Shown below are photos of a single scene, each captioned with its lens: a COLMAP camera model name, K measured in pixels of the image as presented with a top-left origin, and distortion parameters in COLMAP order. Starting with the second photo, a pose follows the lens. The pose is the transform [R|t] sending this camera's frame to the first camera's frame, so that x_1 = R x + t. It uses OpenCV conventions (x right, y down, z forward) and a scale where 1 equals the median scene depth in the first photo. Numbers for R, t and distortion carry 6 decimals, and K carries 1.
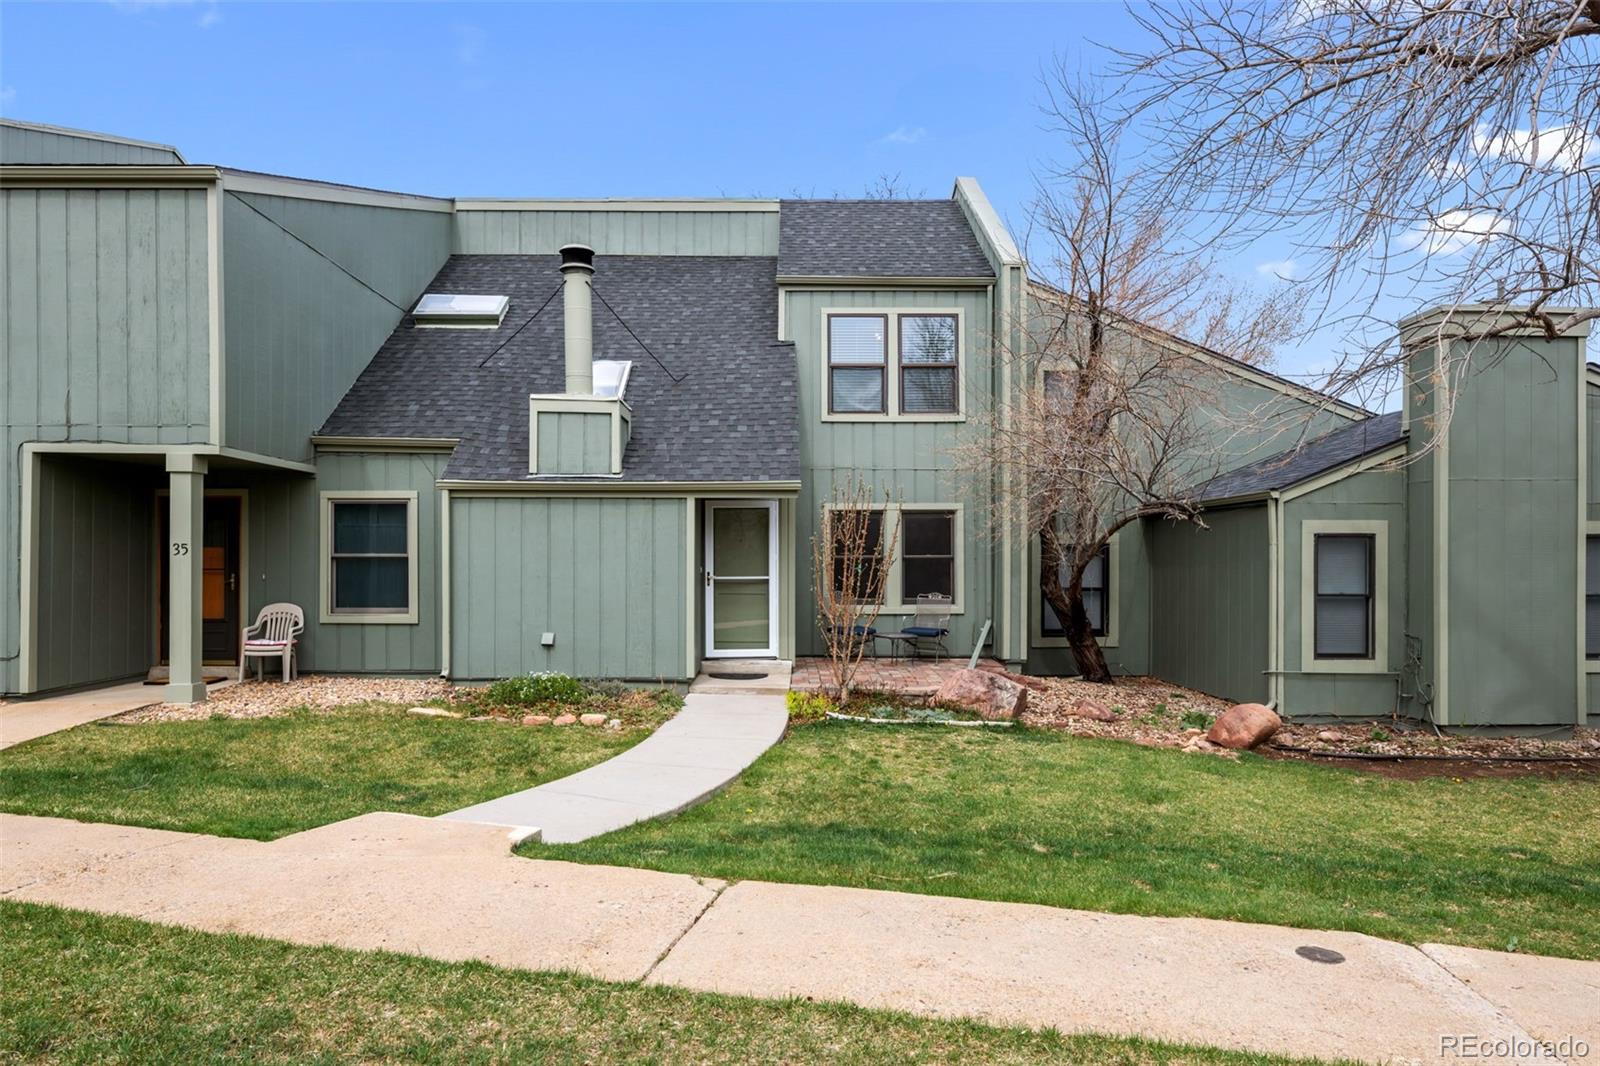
lens RADIAL K [[655.1, 0, 804.5], [0, 655.1, 528.2], [0, 0, 1]] dist [-0.001938, -0.000328]
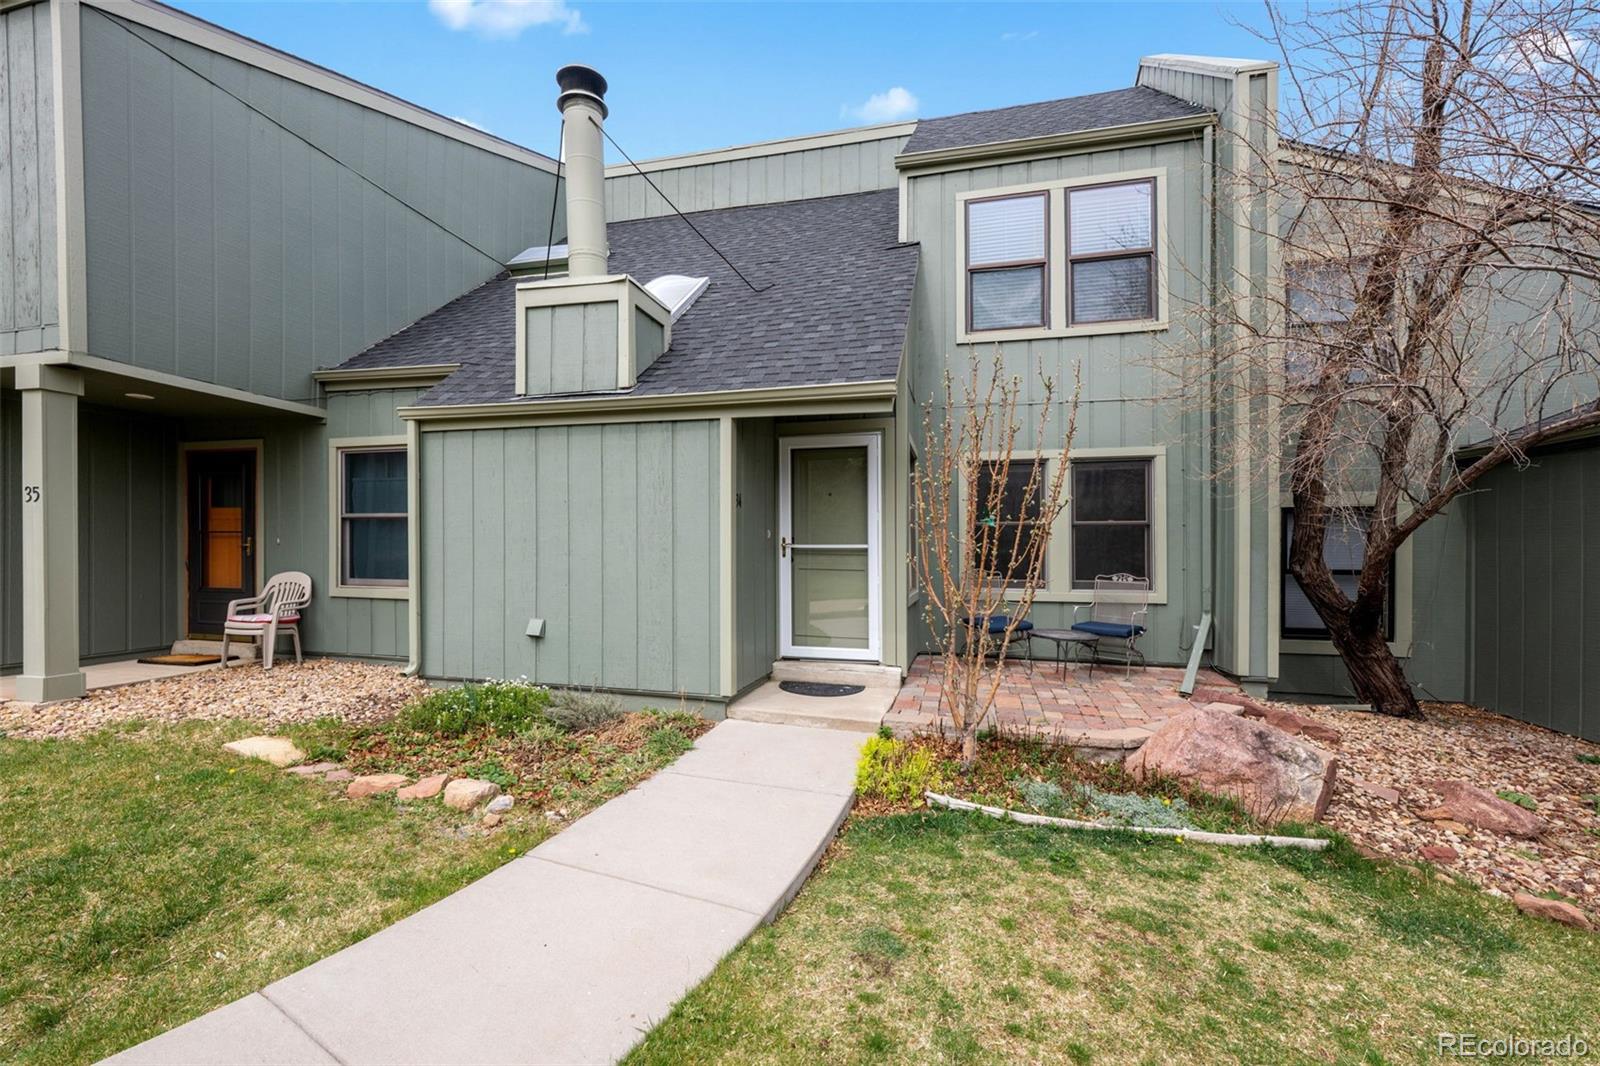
lens RADIAL K [[642.4, 0, 801.2], [0, 642.4, 519.3], [0, 0, 1]] dist [-0.000406, -0.000113]
pose [[0.970371, -0.003547, -0.241593, 0.044526], [0.007543, 0.999850, 0.015615, 0.038391], [0.241501, -0.016975, 0.970252, 0.346739]]
